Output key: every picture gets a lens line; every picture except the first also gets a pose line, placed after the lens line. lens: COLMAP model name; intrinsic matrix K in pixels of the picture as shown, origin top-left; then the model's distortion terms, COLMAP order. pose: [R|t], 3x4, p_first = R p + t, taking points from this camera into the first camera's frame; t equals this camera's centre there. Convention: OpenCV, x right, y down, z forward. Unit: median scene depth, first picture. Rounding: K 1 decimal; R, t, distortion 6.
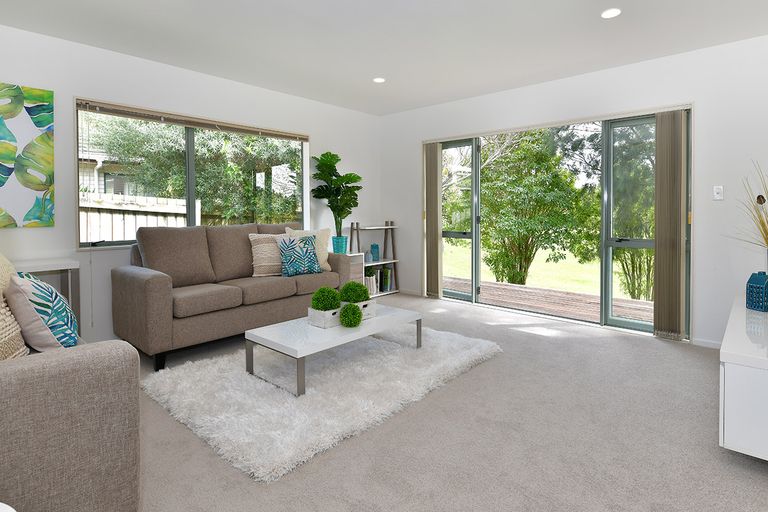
lens RADIAL K [[414.4, 0, 407.3], [0, 414.4, 215.1], [0, 0, 1]] dist [-0.002520, -0.000330]
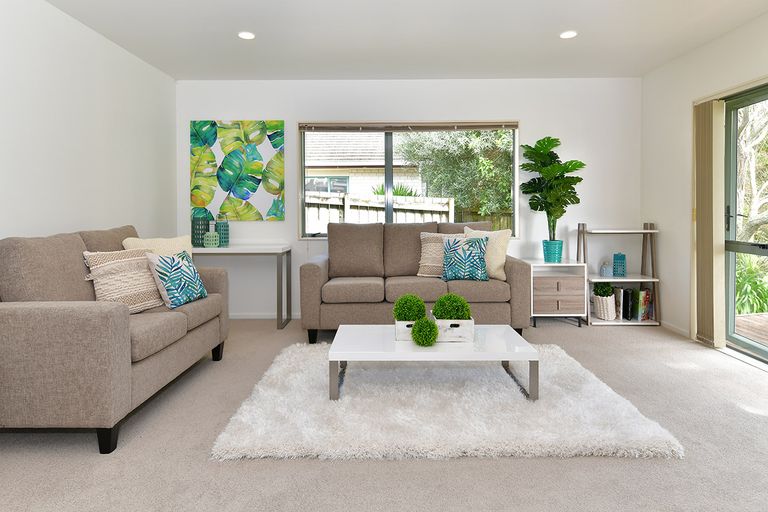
lens RADIAL K [[442.4, 0, 386.0], [0, 442.4, 214.0], [0, 0, 1]] dist [0.005077, 0.000499]
pose [[0.646632, 0.010301, -0.762733, 0.363075], [-0.005859, 0.999946, 0.008537, -0.006503], [0.762780, -0.001051, 0.646658, 0.249797]]
